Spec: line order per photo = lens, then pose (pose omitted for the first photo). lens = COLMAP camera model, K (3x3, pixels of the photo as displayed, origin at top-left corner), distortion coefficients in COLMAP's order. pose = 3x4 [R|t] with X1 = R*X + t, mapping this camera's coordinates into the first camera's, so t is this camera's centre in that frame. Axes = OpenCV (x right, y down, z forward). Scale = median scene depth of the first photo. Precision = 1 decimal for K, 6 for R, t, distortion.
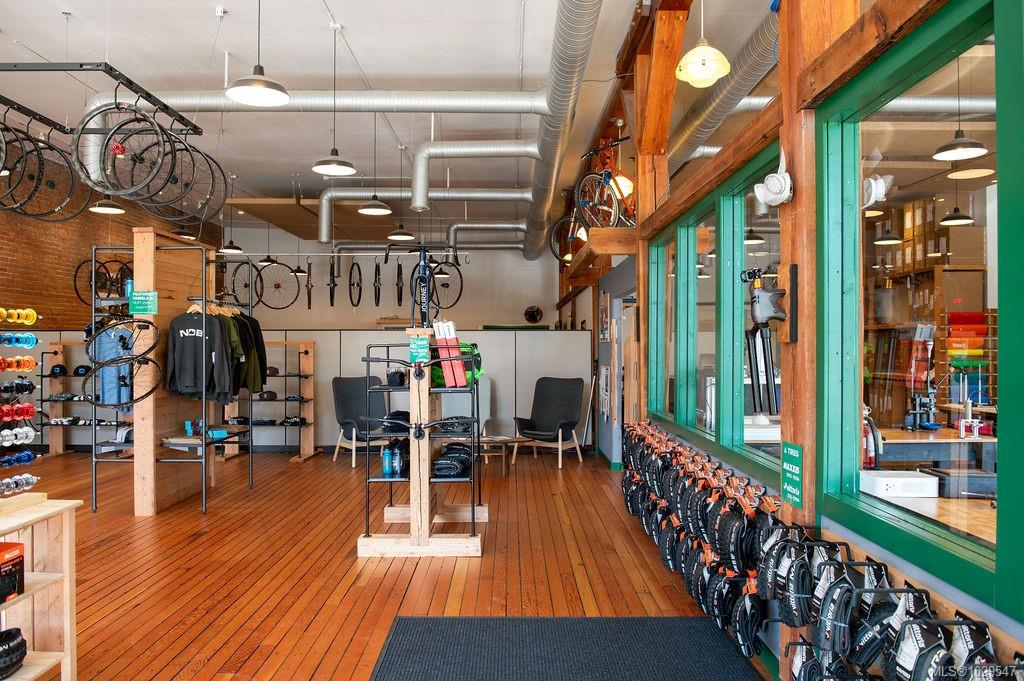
lens RADIAL K [[757.4, 0, 509.5], [0, 757.4, 342.3], [0, 0, 1]] dist [-0.038709, -0.001780]
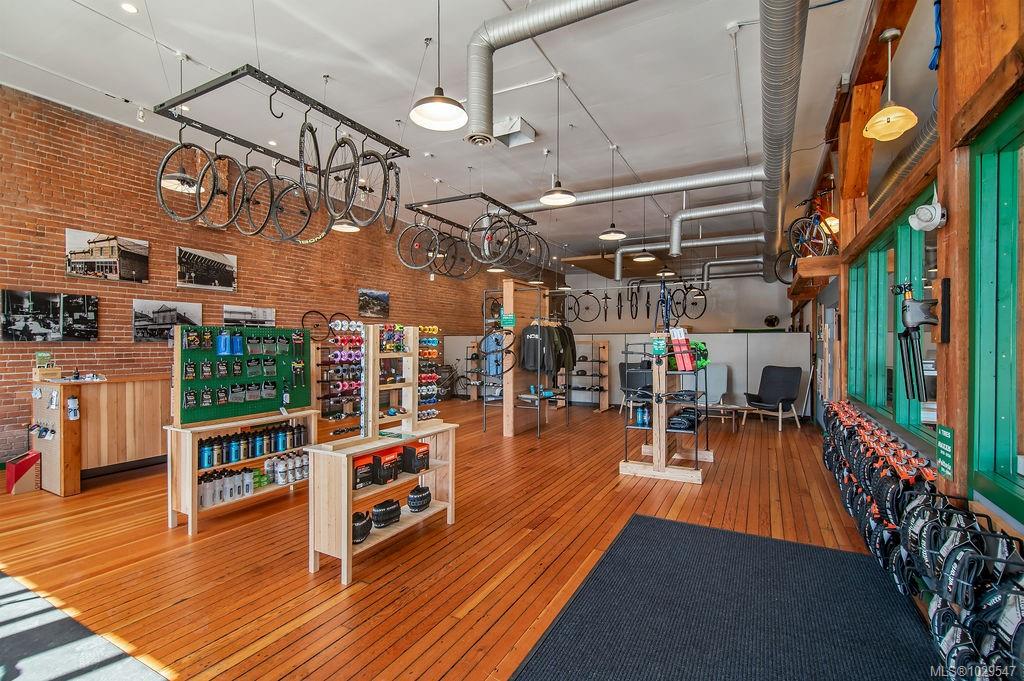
lens RADIAL K [[463.3, 0, 509.2], [0, 463.3, 343.1], [0, 0, 1]] dist [0.009232, -0.006169]
pose [[0.879393, 0.000566, -0.476097, 0.062391], [0.001910, 0.999987, 0.004715, -0.002343], [0.476093, -0.005056, 0.879380, 0.005538]]
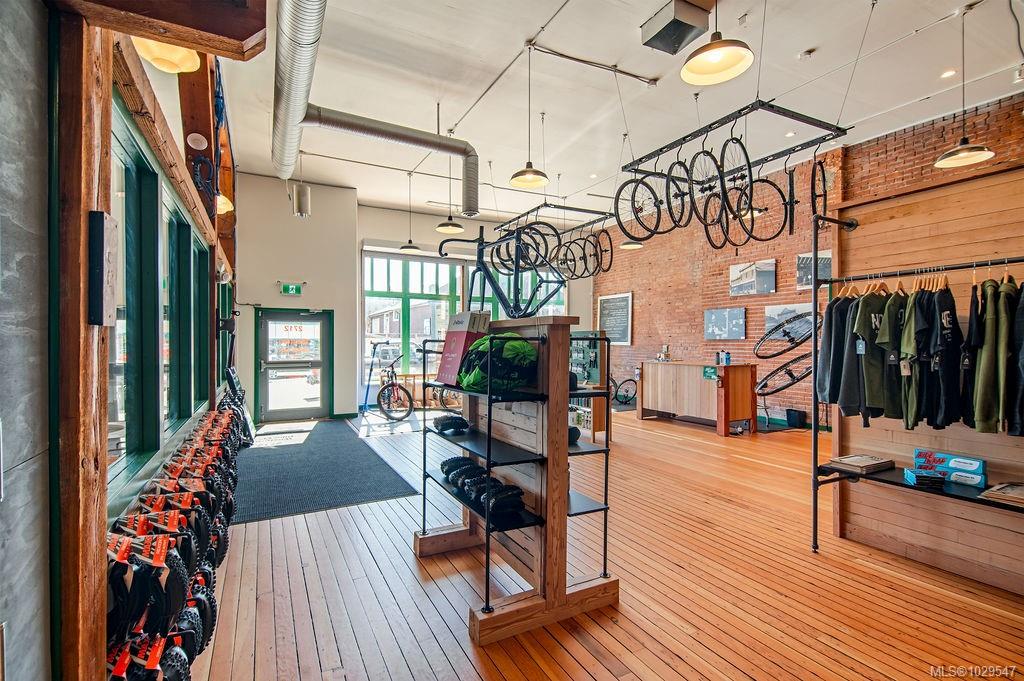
lens RADIAL K [[463.3, 0, 506.8], [0, 463.3, 340.6], [0, 0, 1]] dist [0.009232, -0.006169]
pose [[-0.883948, 0.001064, -0.467584, 0.122304], [0.003347, 0.999986, -0.004053, 0.004620], [0.467574, -0.005148, -0.883939, 1.226512]]
